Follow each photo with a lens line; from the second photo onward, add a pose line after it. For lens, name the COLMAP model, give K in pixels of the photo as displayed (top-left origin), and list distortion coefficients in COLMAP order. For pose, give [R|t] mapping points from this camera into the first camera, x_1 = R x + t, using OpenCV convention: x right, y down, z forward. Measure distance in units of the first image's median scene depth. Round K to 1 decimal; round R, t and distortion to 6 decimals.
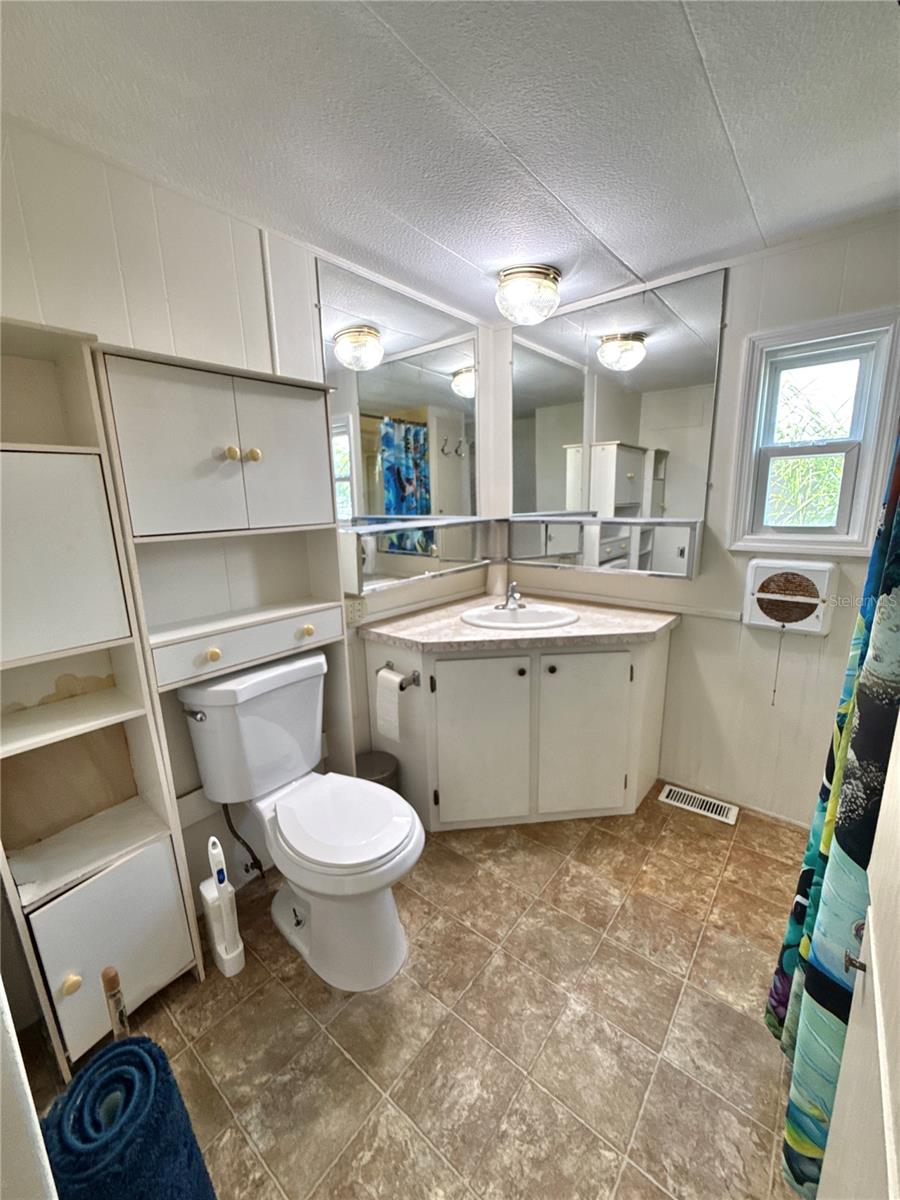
lens RADIAL K [[480.9, 0, 450.0], [0, 480.9, 600.0], [0, 0, 1]] dist [0.000377, 0.000064]
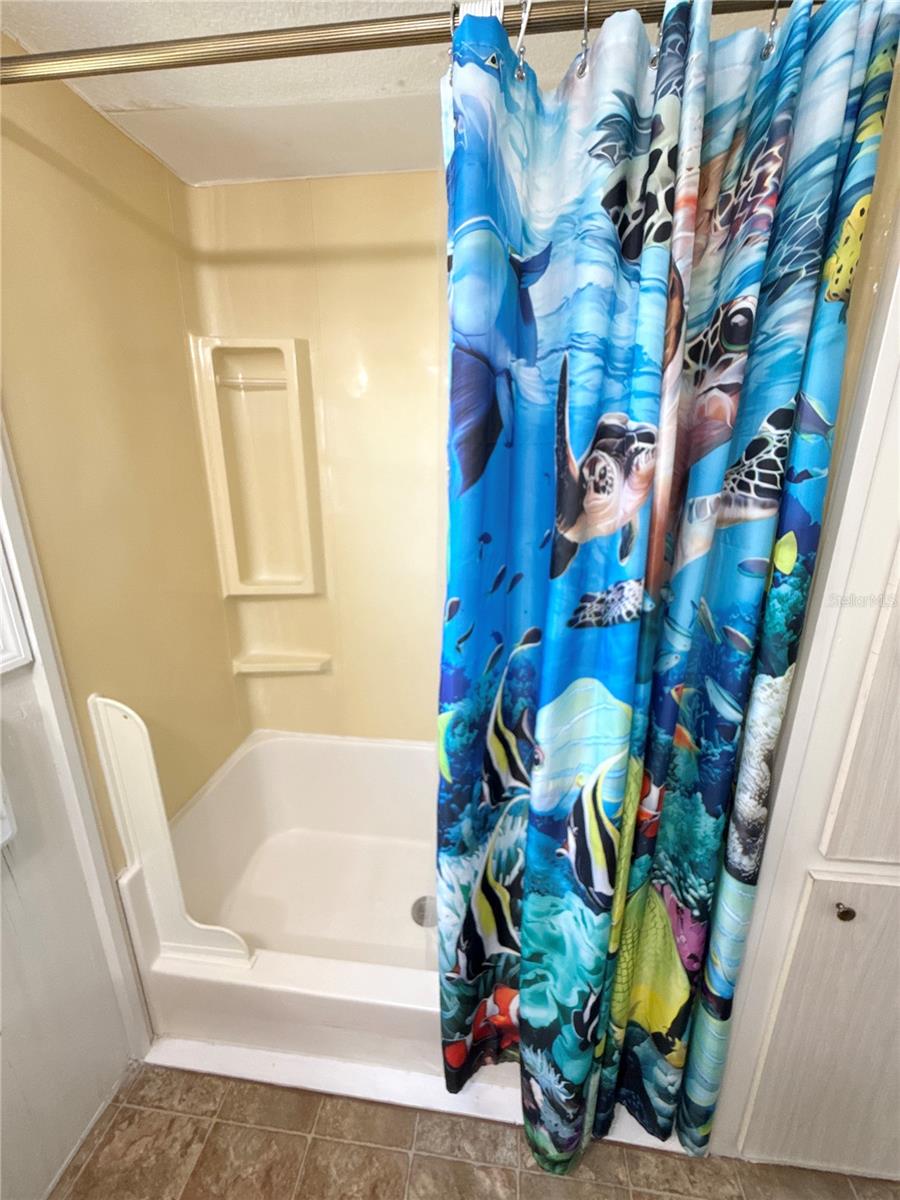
lens RADIAL K [[480.9, 0, 450.0], [0, 480.9, 600.0], [0, 0, 1]] dist [0.000377, 0.000064]
pose [[0.535627, 0.262954, -0.802471, 0.021633], [-0.190392, 0.963419, 0.188613, -0.217846], [0.822712, 0.051758, 0.566097, 0.860281]]
